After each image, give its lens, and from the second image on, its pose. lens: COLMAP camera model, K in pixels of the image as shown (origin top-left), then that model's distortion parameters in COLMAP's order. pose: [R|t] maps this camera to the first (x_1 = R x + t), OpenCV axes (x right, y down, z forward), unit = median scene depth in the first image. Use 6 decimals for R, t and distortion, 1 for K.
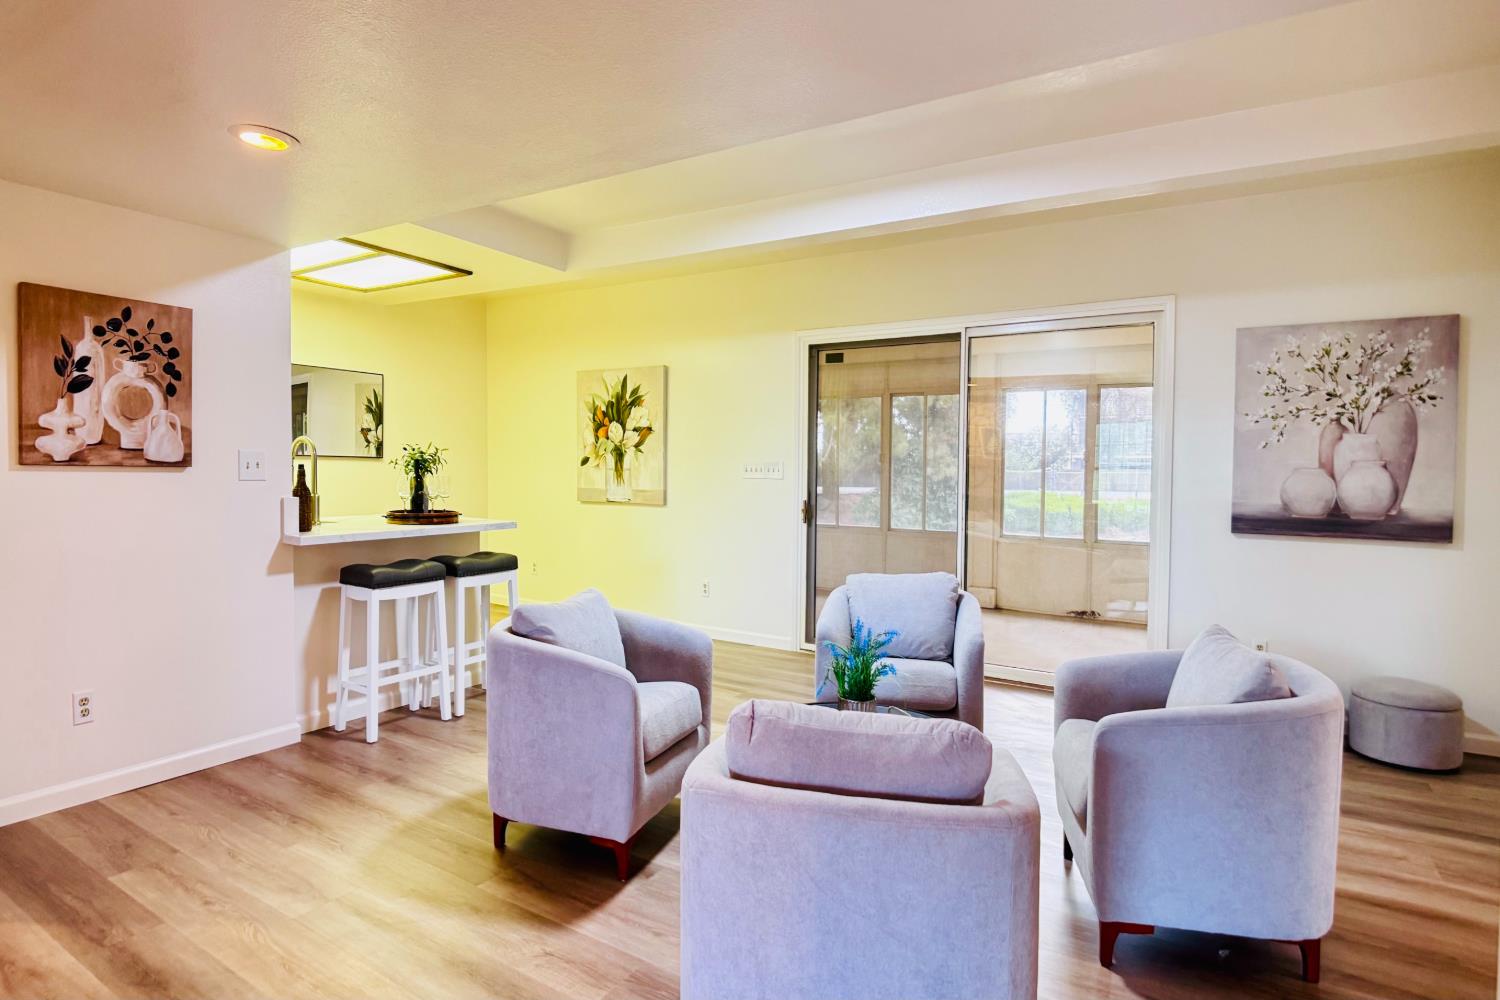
lens RADIAL K [[781.9, 0, 746.4], [0, 781.9, 490.8], [0, 0, 1]] dist [0.004370, -0.027426]
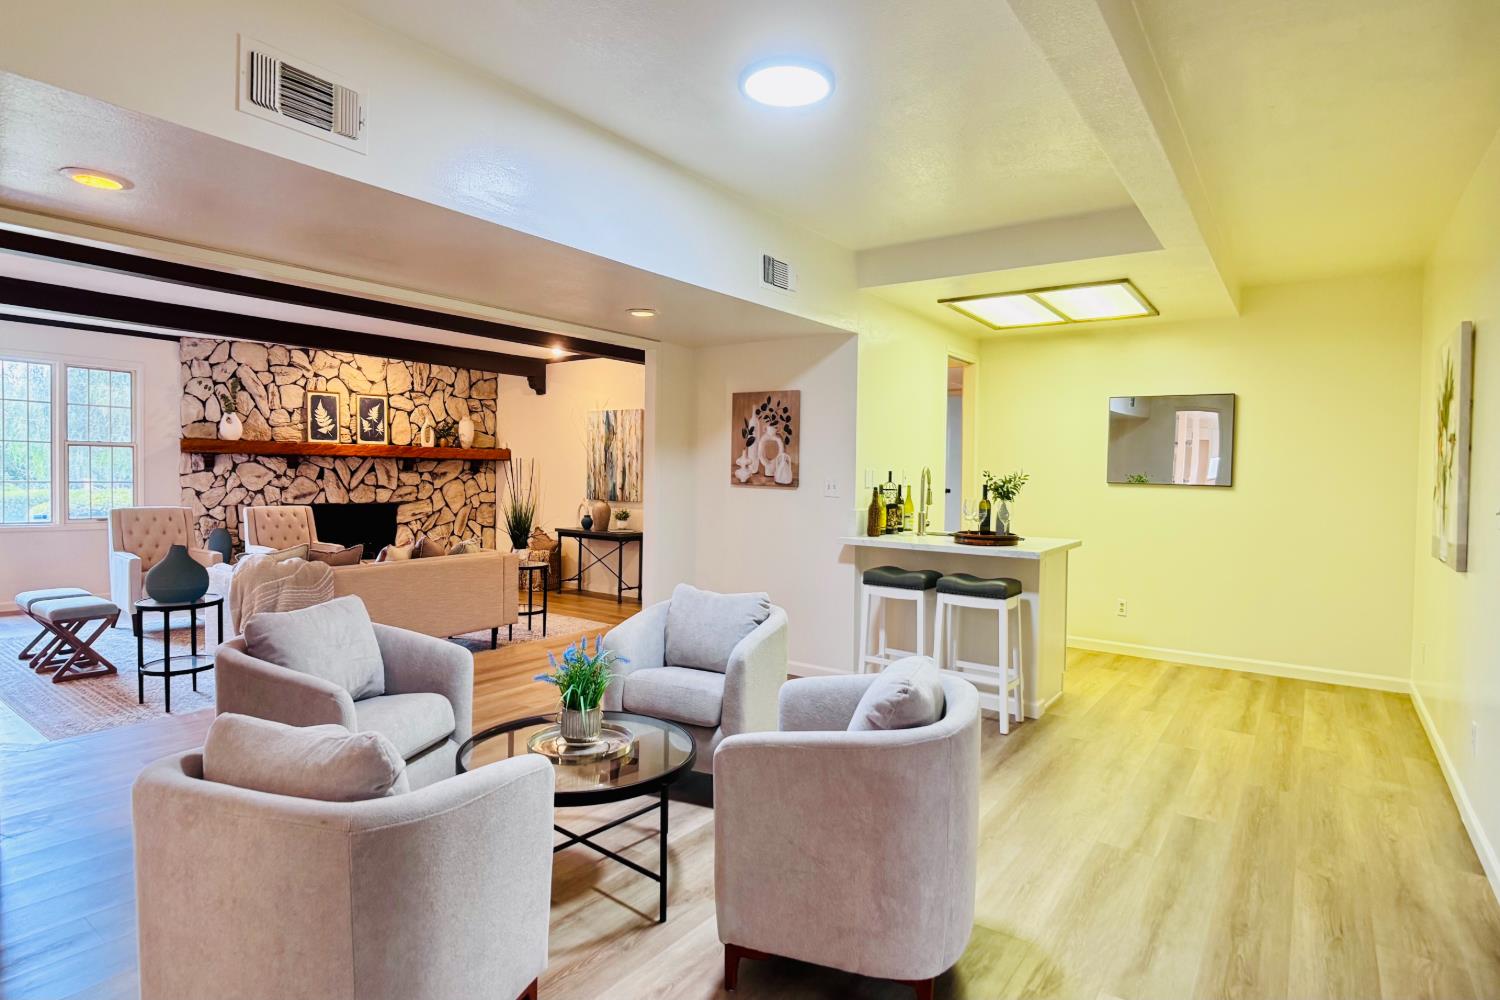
lens RADIAL K [[781.9, 0, 746.4], [0, 781.9, 490.8], [0, 0, 1]] dist [0.004370, -0.027426]
pose [[-0.075294, 0.010446, -0.997107, 0.833907], [-0.052492, 0.998517, 0.014425, -0.036918], [0.995779, 0.053426, -0.074634, 0.917604]]
